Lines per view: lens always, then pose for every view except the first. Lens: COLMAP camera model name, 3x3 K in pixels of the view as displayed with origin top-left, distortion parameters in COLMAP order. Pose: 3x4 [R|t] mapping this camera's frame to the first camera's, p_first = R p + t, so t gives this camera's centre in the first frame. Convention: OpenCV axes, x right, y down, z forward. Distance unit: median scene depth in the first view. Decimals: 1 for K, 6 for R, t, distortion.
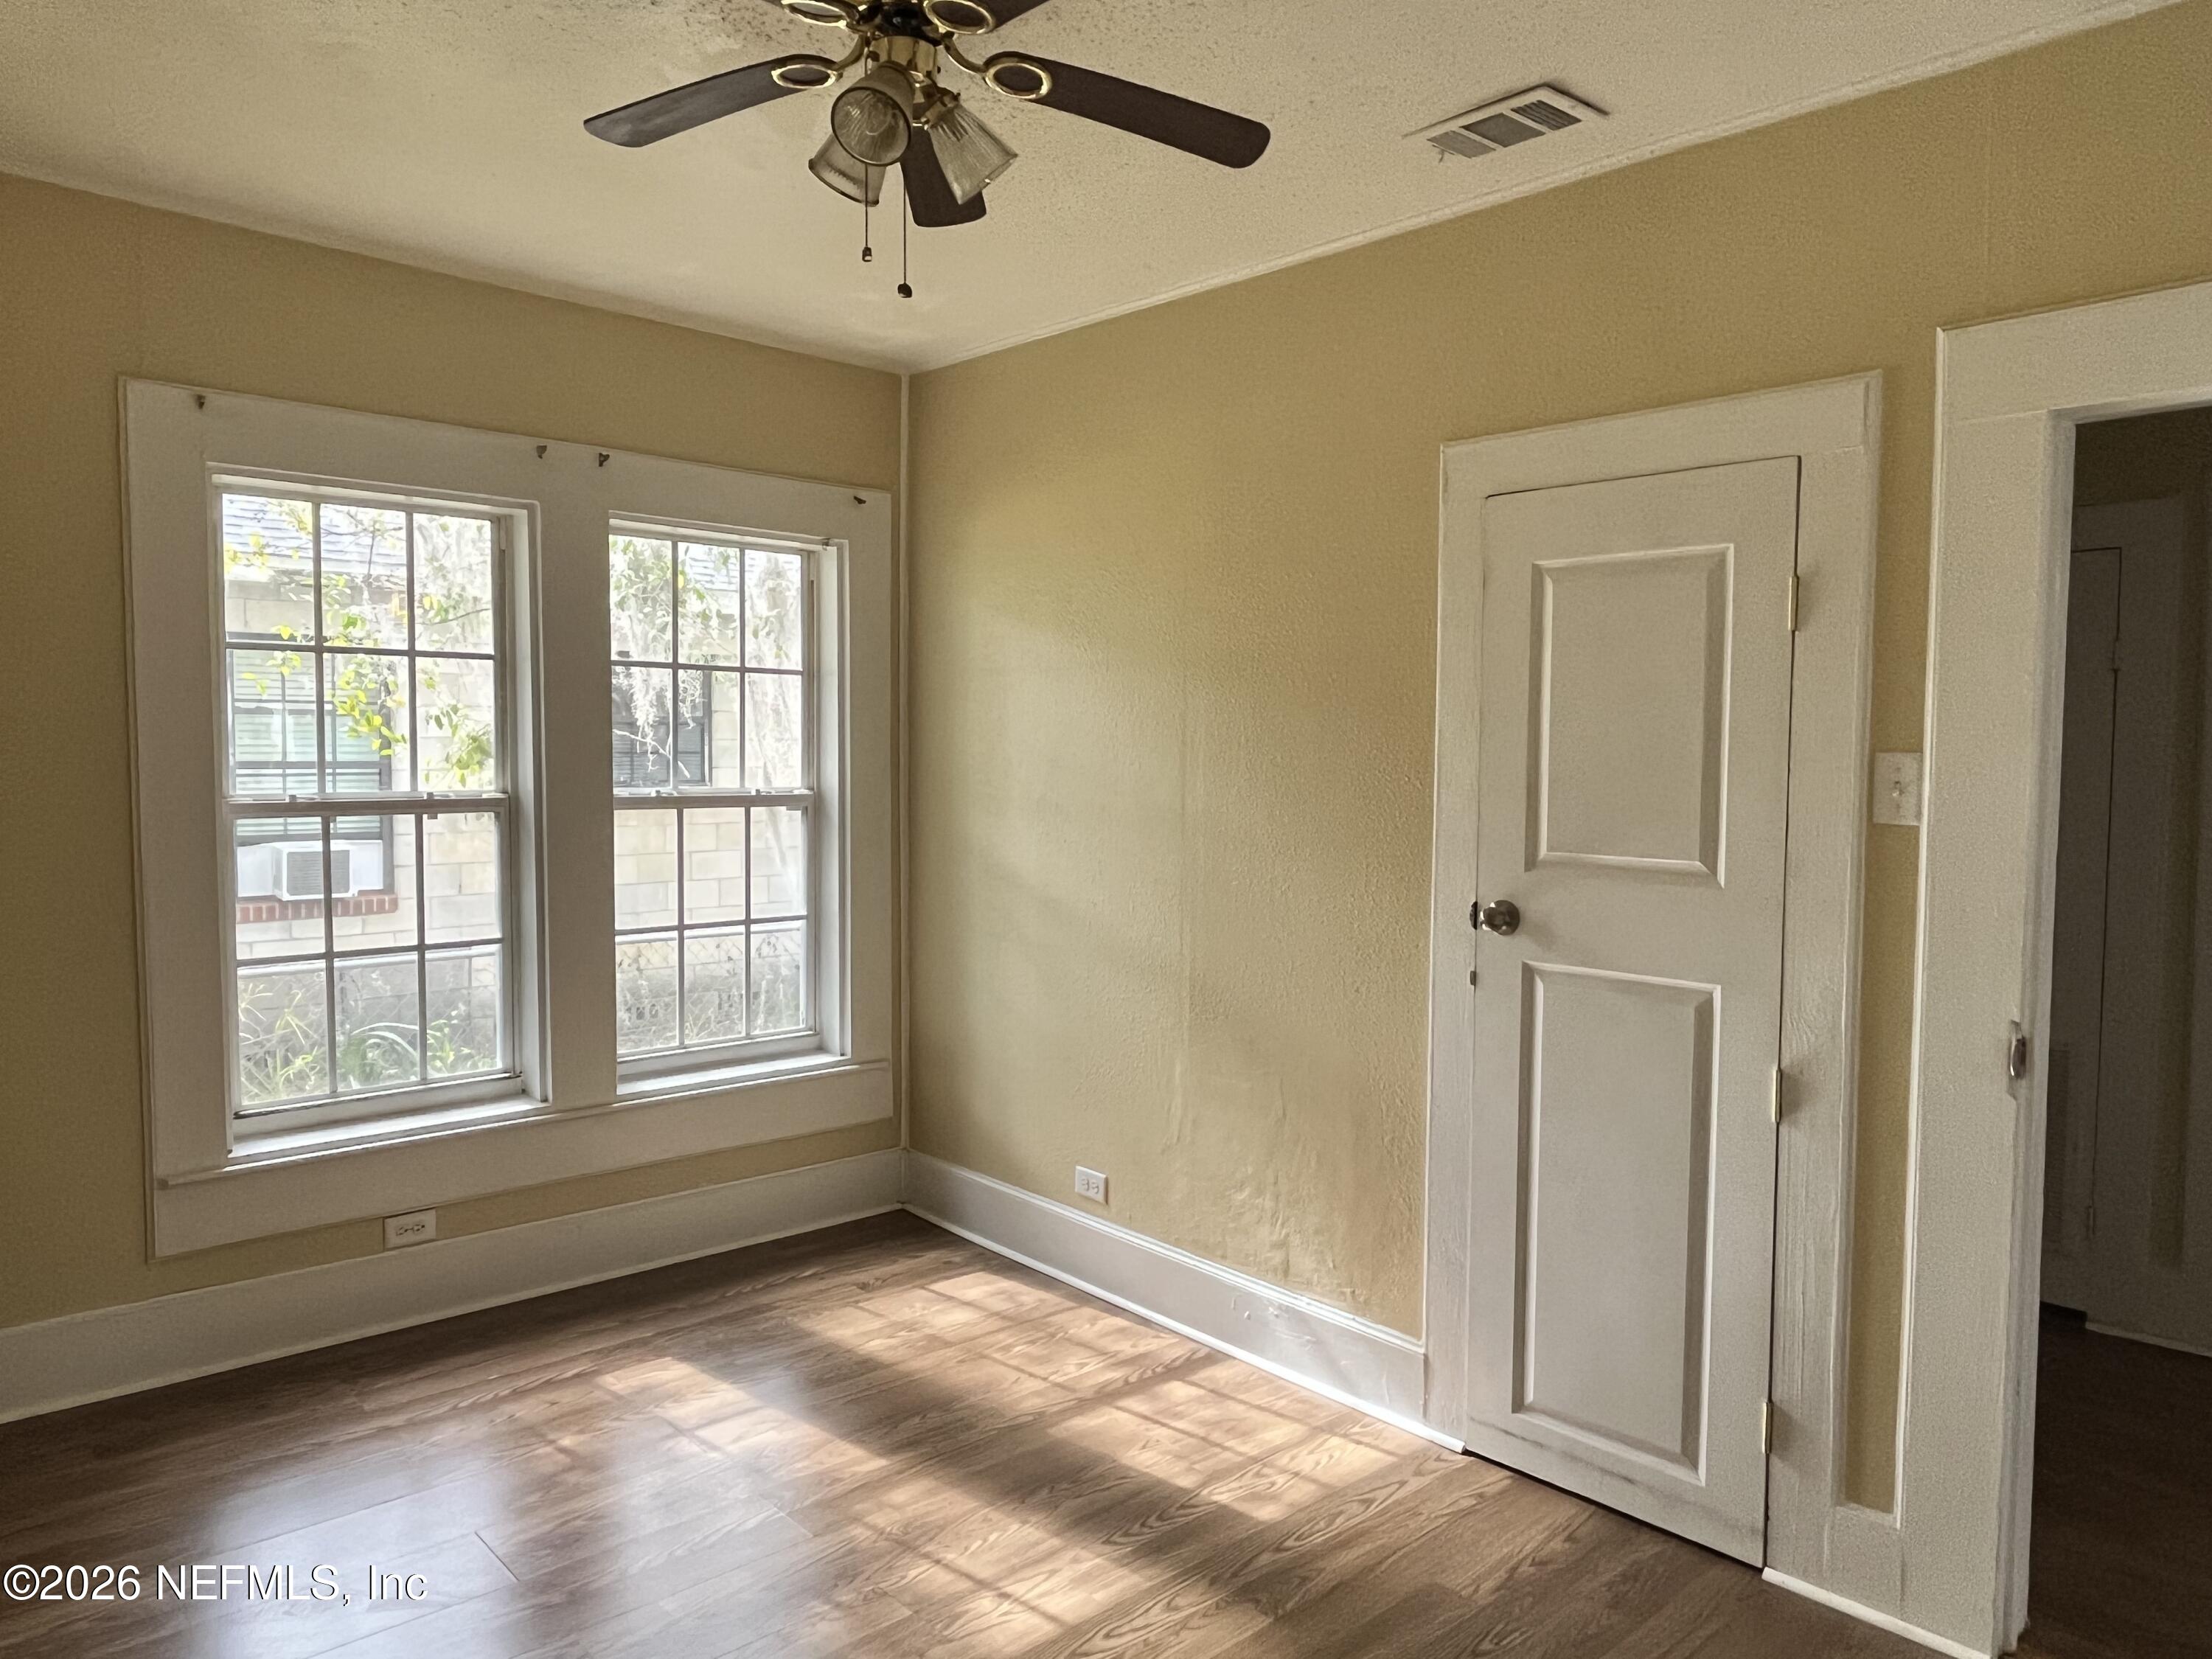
lens RADIAL K [[1486.8, 0, 1107.3], [0, 1486.8, 825.7], [0, 0, 1]] dist [-0.003158, -0.004673]
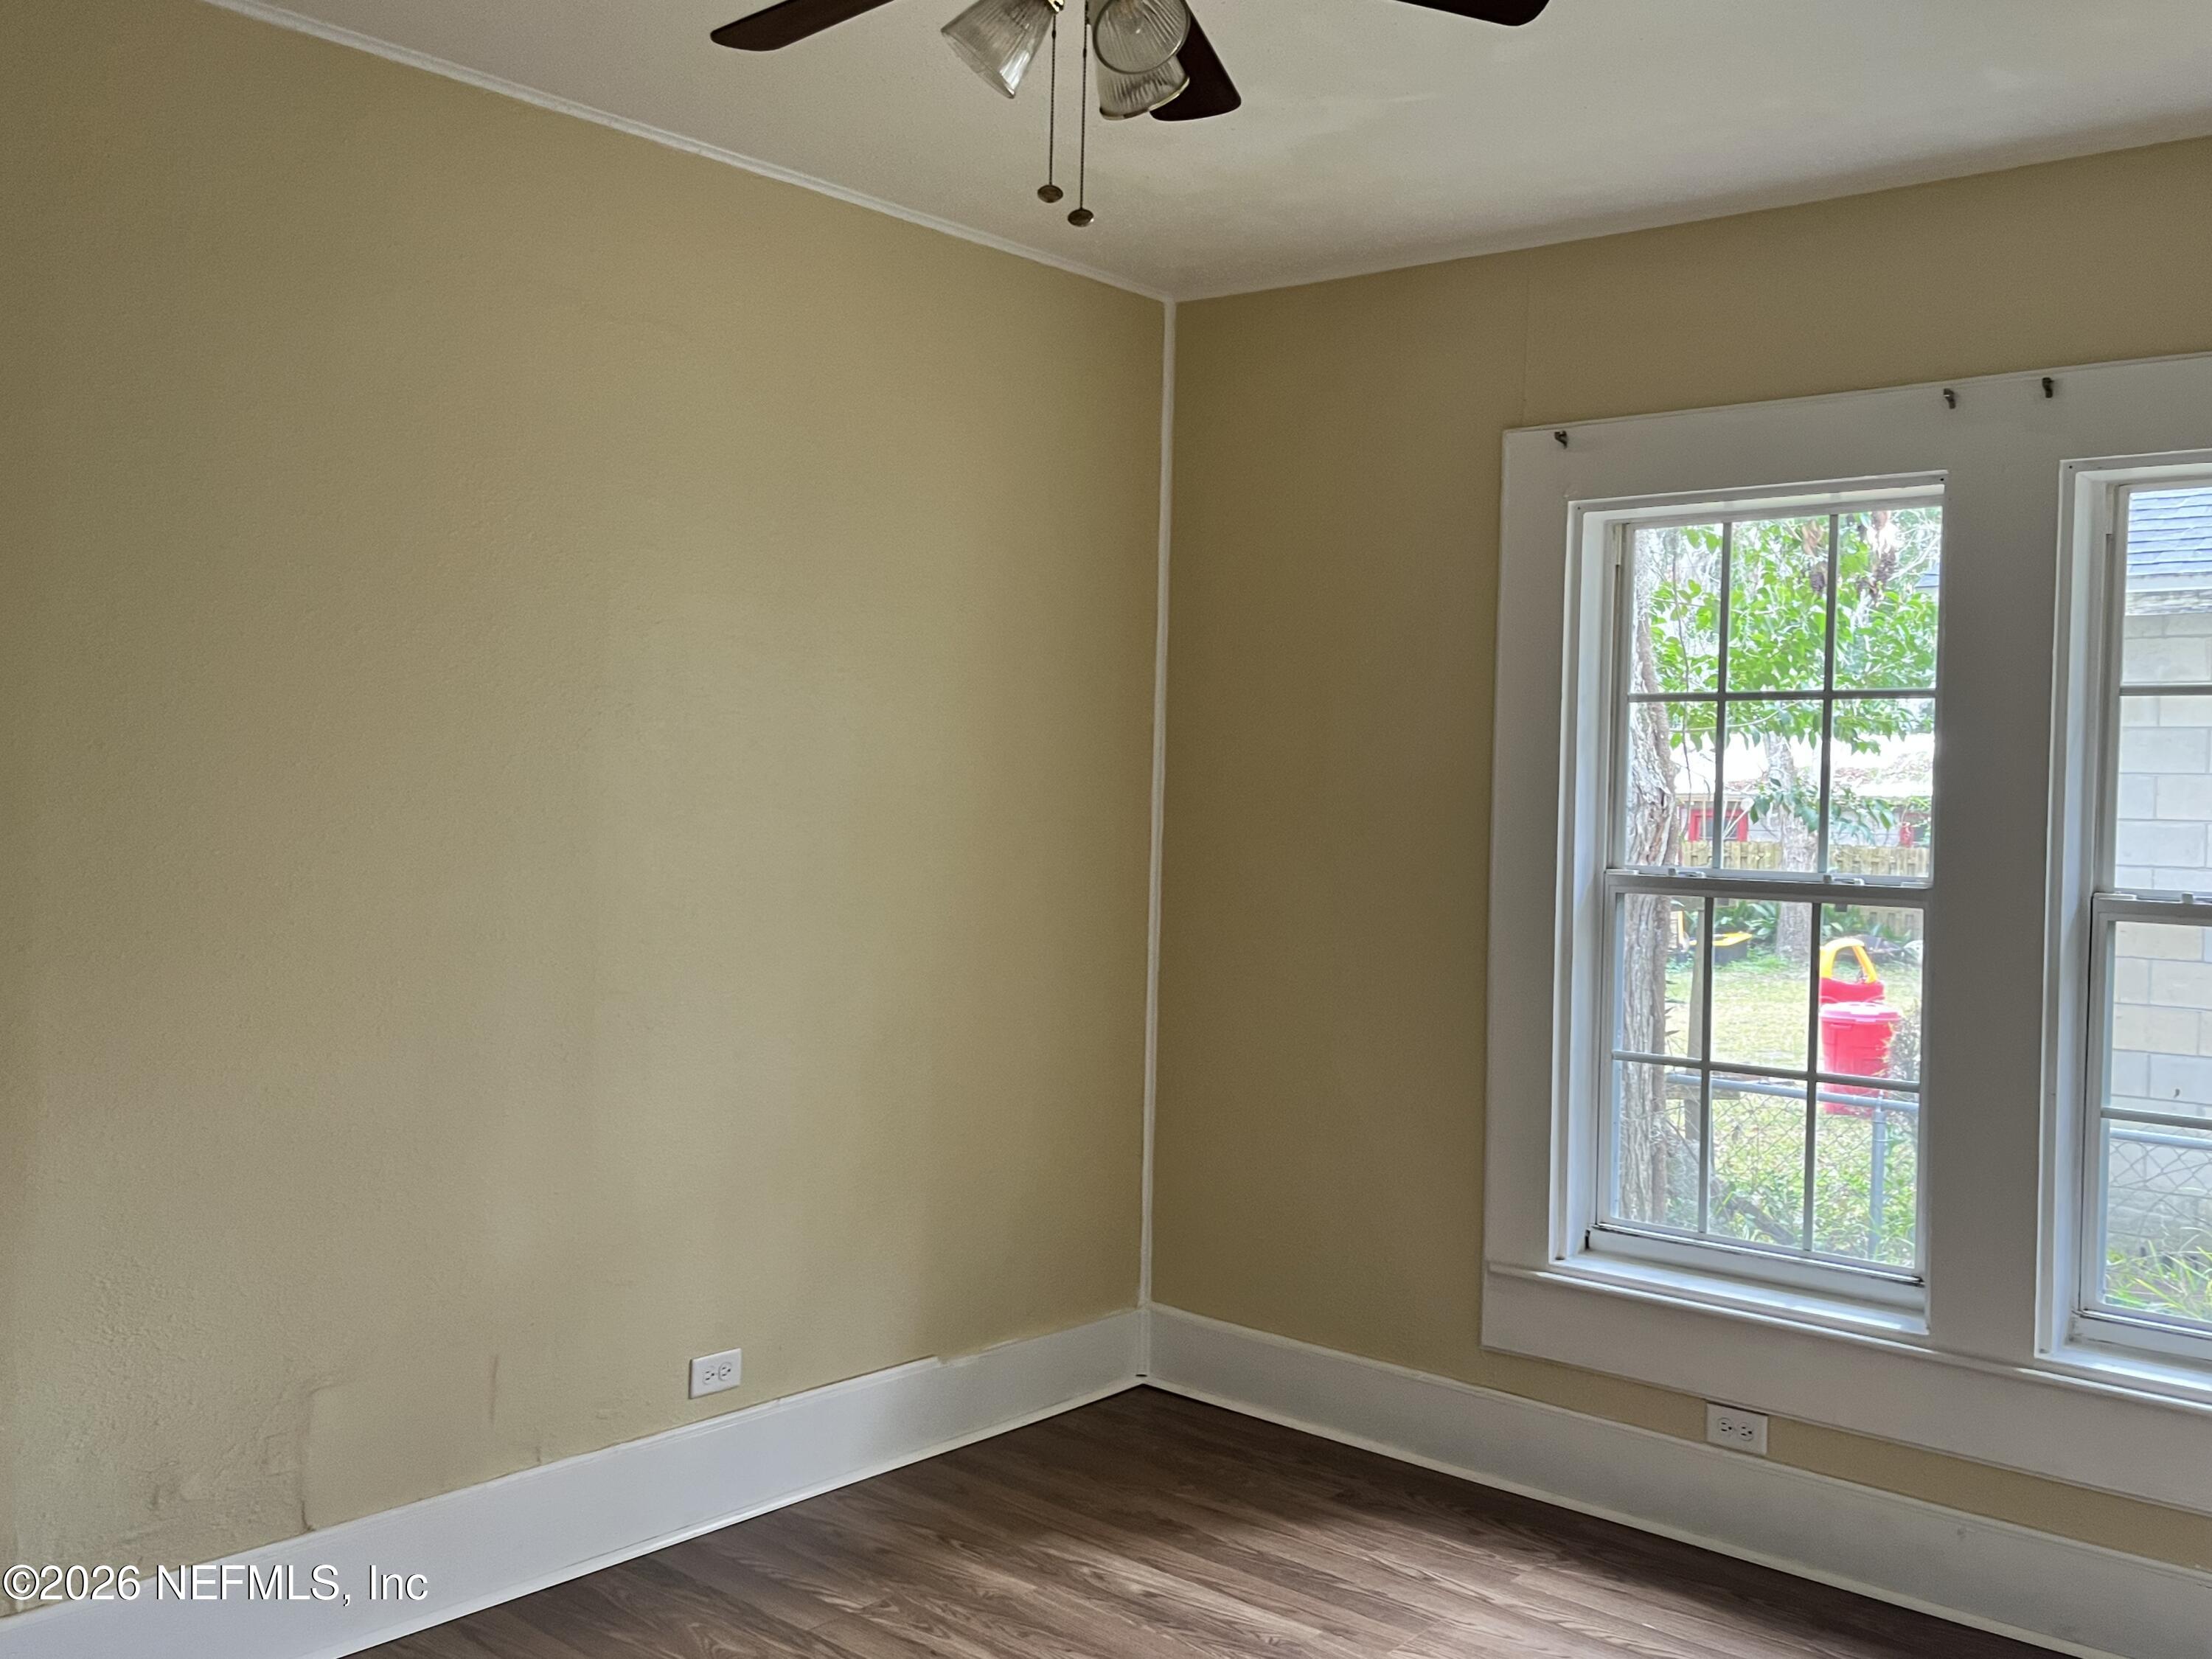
lens RADIAL K [[2057.5, 0, 1106.4], [0, 2057.5, 833.3], [0, 0, 1]] dist [0.063624, 0.000000]
pose [[0.111125, 0.013556, -0.993714, 0.598475], [-0.078690, 0.996888, 0.004799, -0.020905], [0.990686, 0.077662, 0.111846, 0.543997]]
